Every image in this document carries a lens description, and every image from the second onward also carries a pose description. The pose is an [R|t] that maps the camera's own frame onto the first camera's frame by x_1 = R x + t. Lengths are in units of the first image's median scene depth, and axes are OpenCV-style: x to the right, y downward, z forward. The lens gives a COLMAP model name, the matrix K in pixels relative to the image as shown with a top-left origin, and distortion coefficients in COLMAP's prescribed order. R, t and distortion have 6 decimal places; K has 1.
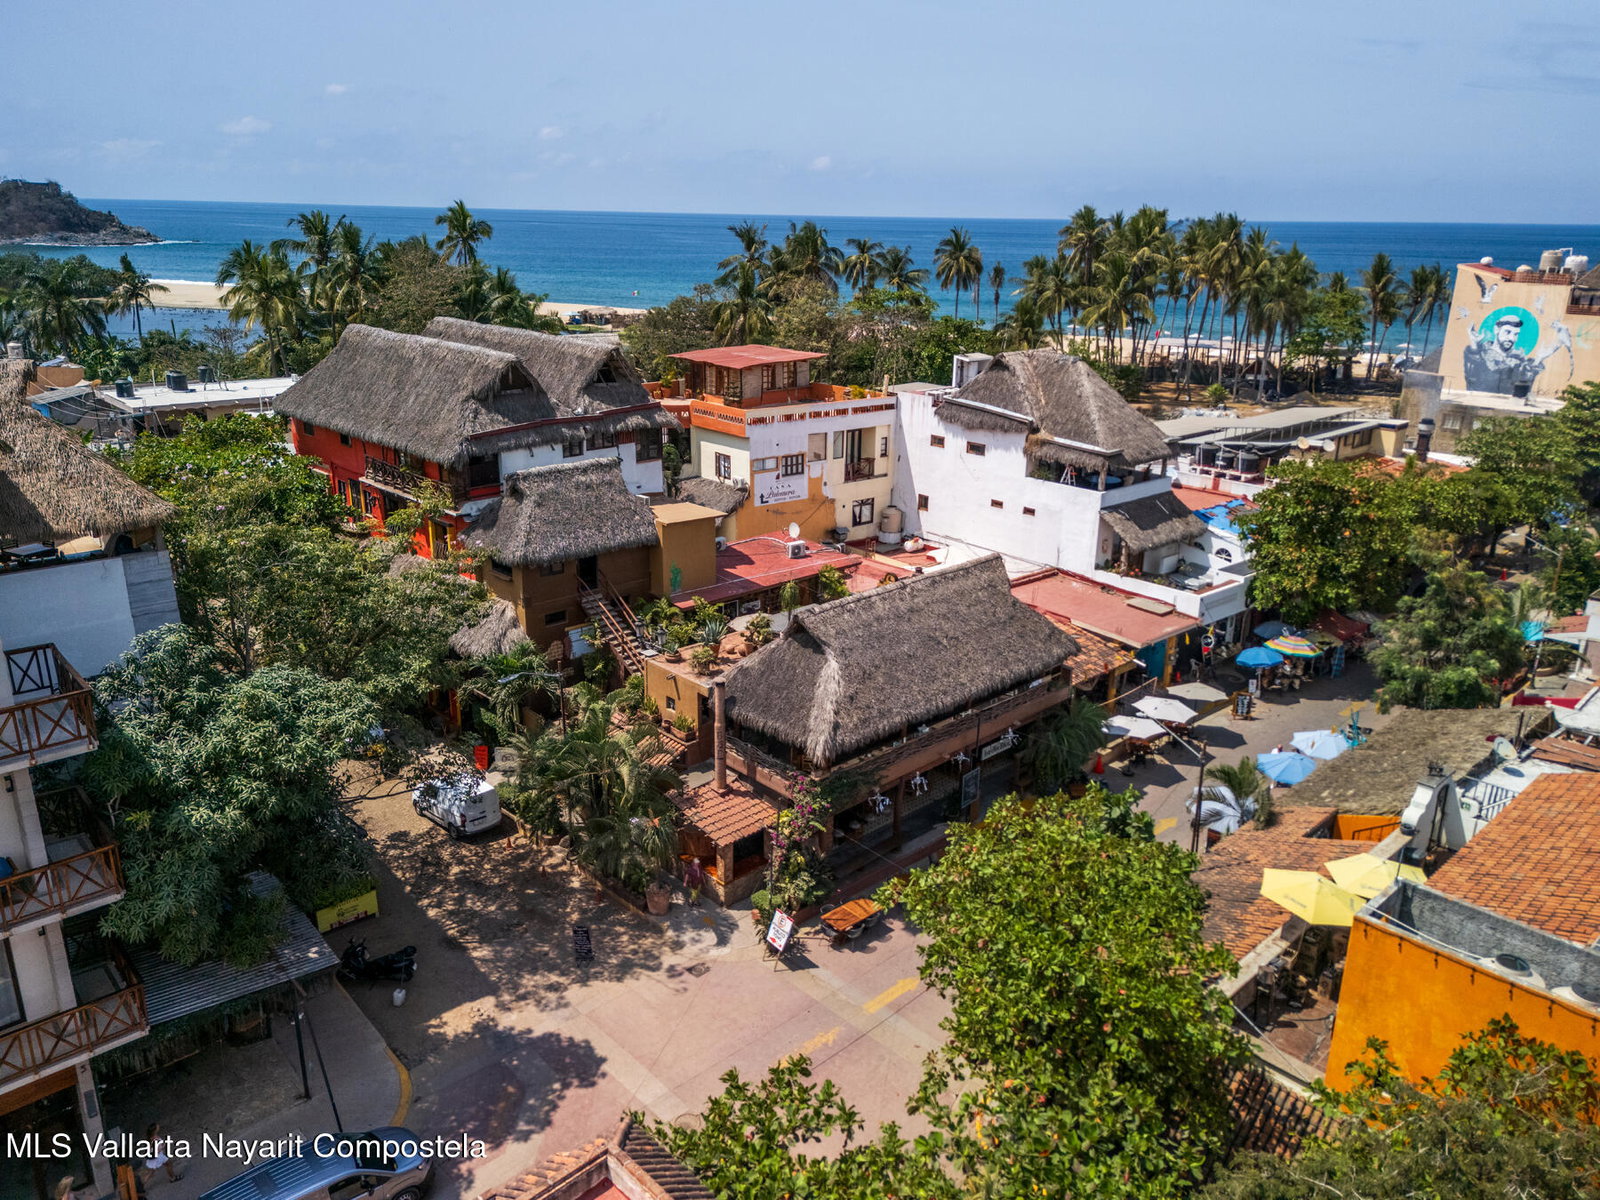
lens RADIAL K [[1164.3, 0, 812.1], [0, 1164.3, 609.0], [0, 0, 1]] dist [0.107594, -0.132316]
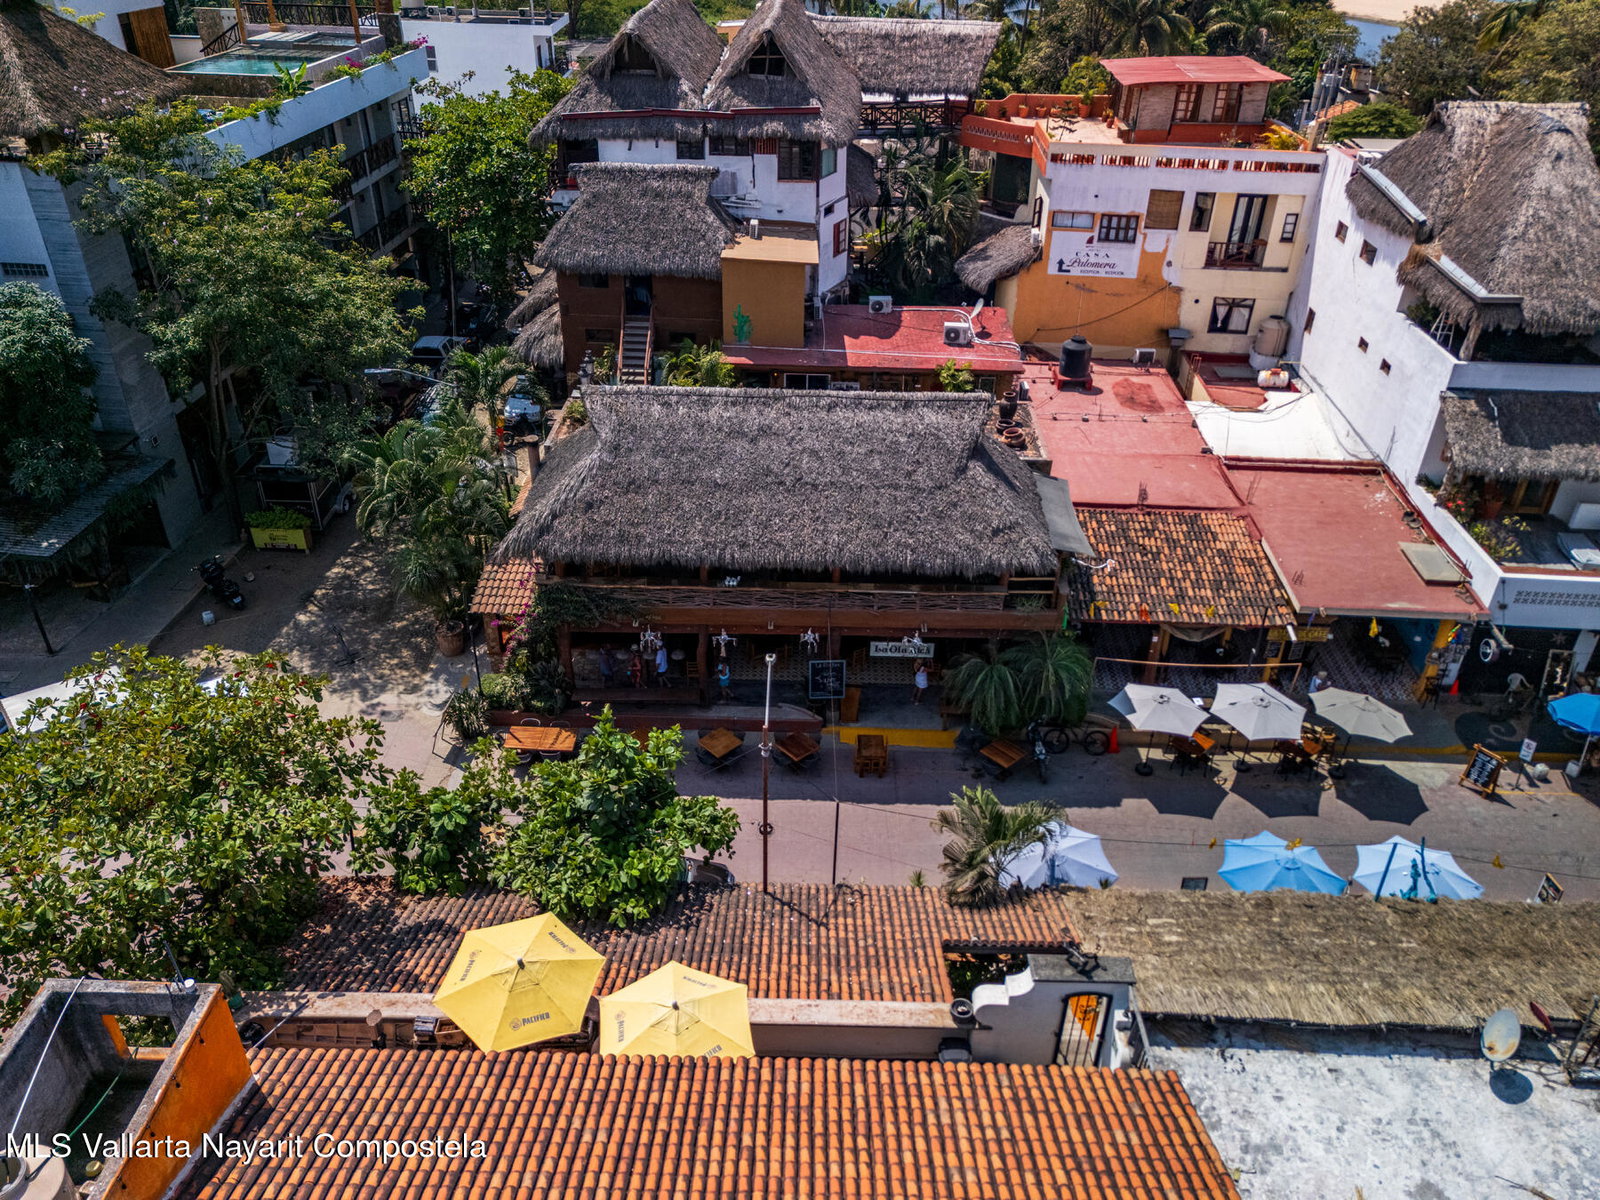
lens RADIAL K [[1173.7, 0, 811.4], [0, 1173.7, 598.1], [0, 0, 1]] dist [0.099150, -0.126582]
pose [[0.716348, 0.369064, -0.592146, 0.422669], [-0.233442, 0.926522, 0.295062, -0.091905], [0.657533, -0.073135, 0.749868, 0.314254]]
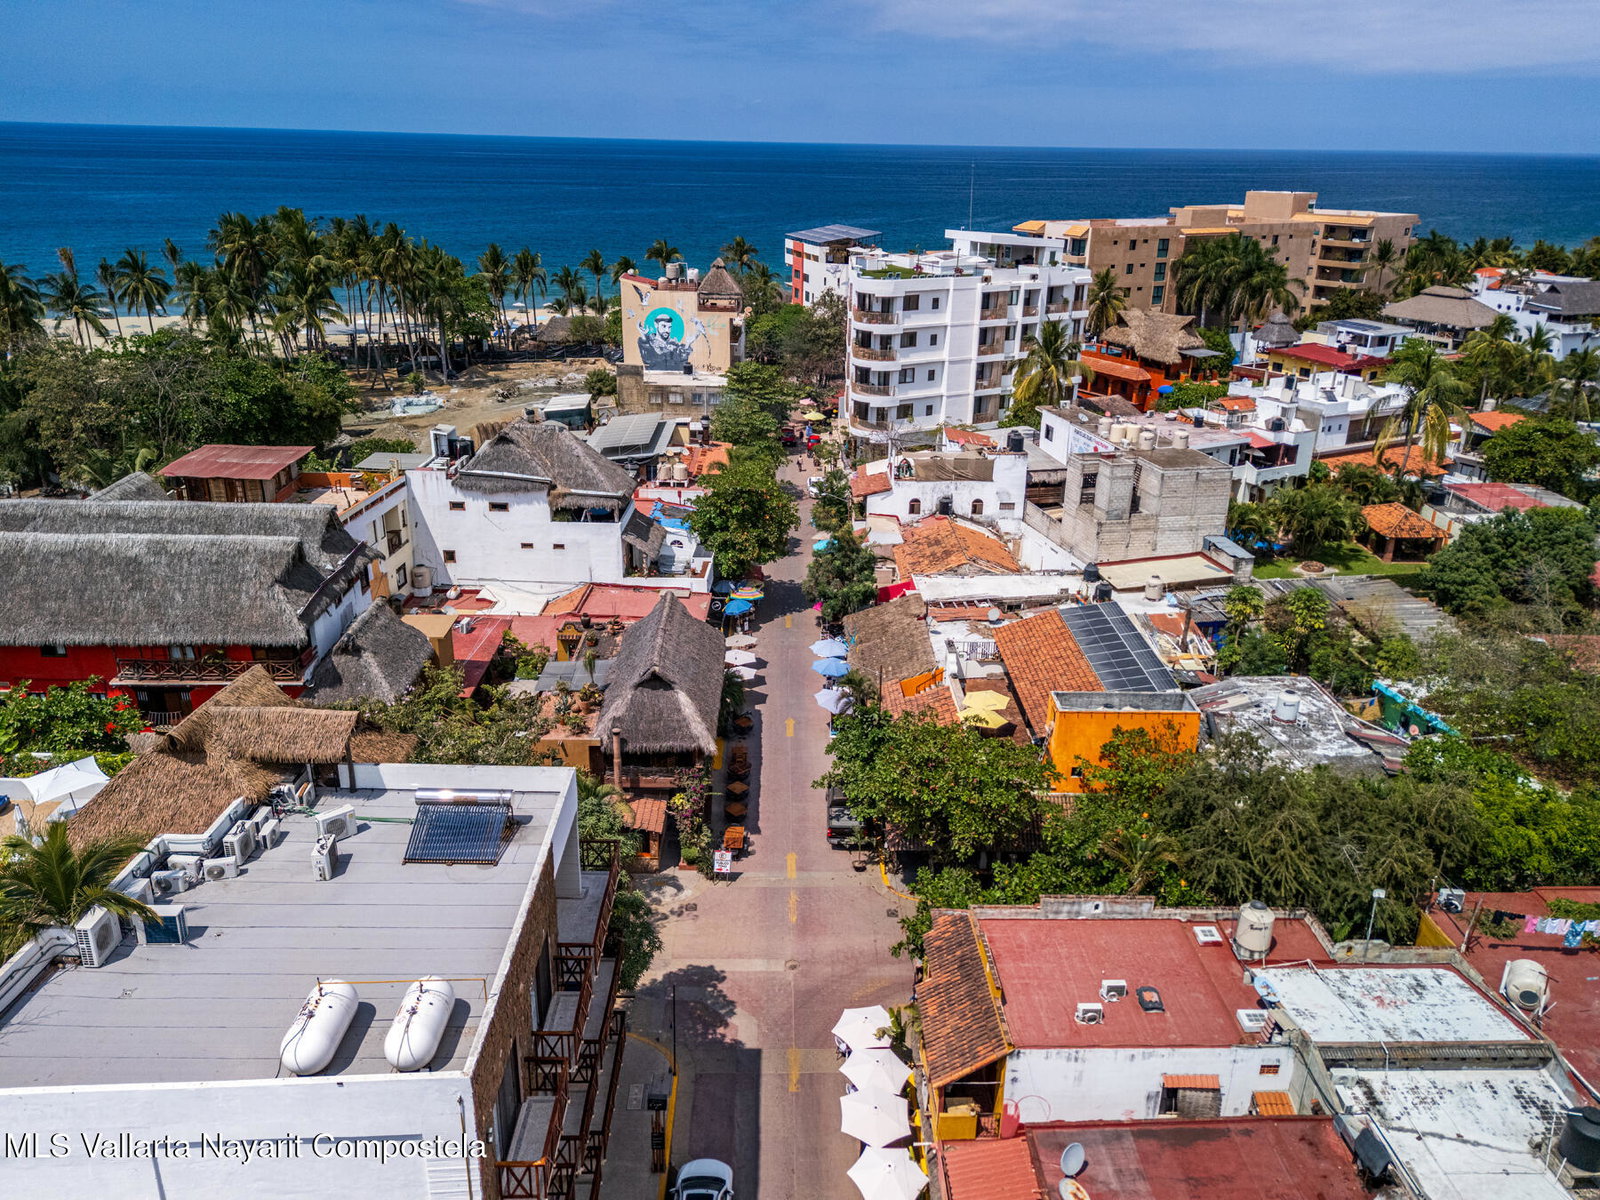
lens RADIAL K [[1164.3, 0, 812.1], [0, 1164.3, 609.0], [0, 0, 1]] dist [0.107594, -0.132316]
pose [[0.675807, -0.276015, 0.683447, -0.579776], [0.227477, 0.960078, 0.162800, -0.177454], [-0.701098, 0.045447, 0.711615, -0.143016]]
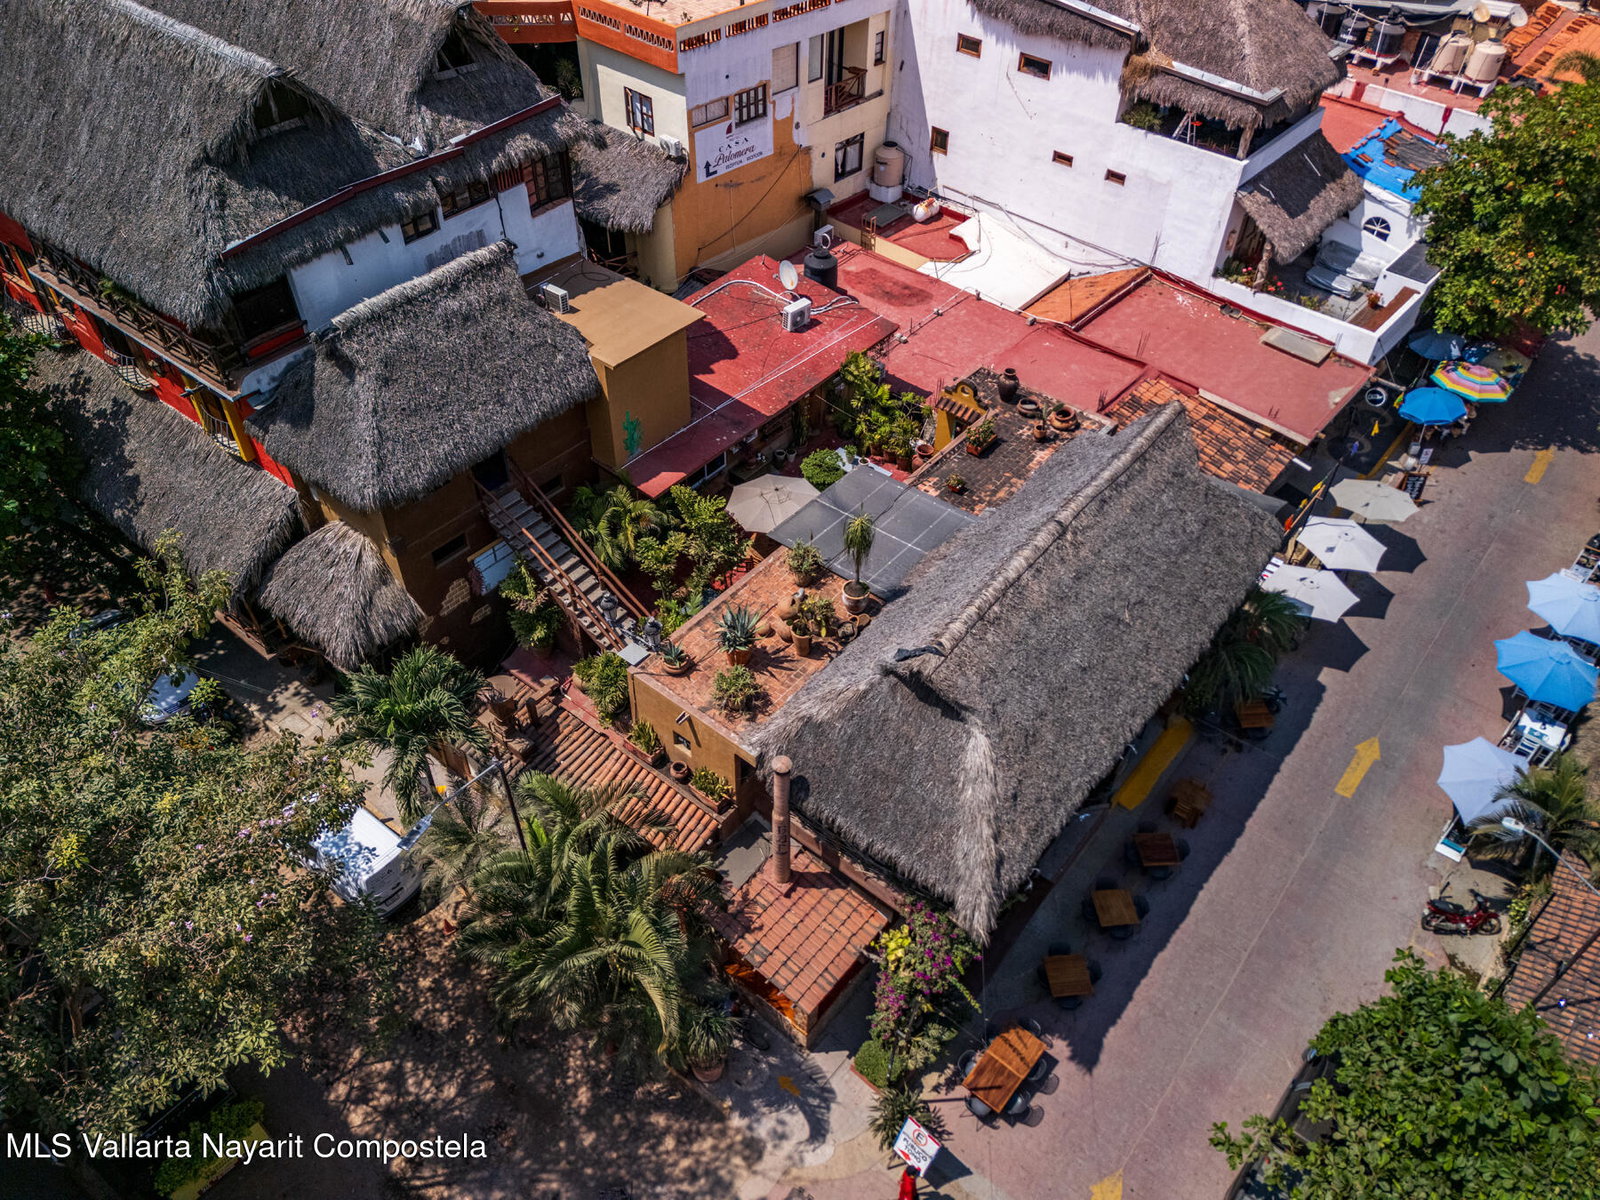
lens RADIAL K [[1169.0, 0, 813.9], [0, 1169.0, 599.6], [0, 0, 1]] dist [0.077975, -0.067744]
pose [[0.991406, -0.085778, 0.098772, -0.076455], [0.033938, 0.897817, 0.439060, -0.181147], [-0.126341, -0.431934, 0.893012, 0.339894]]
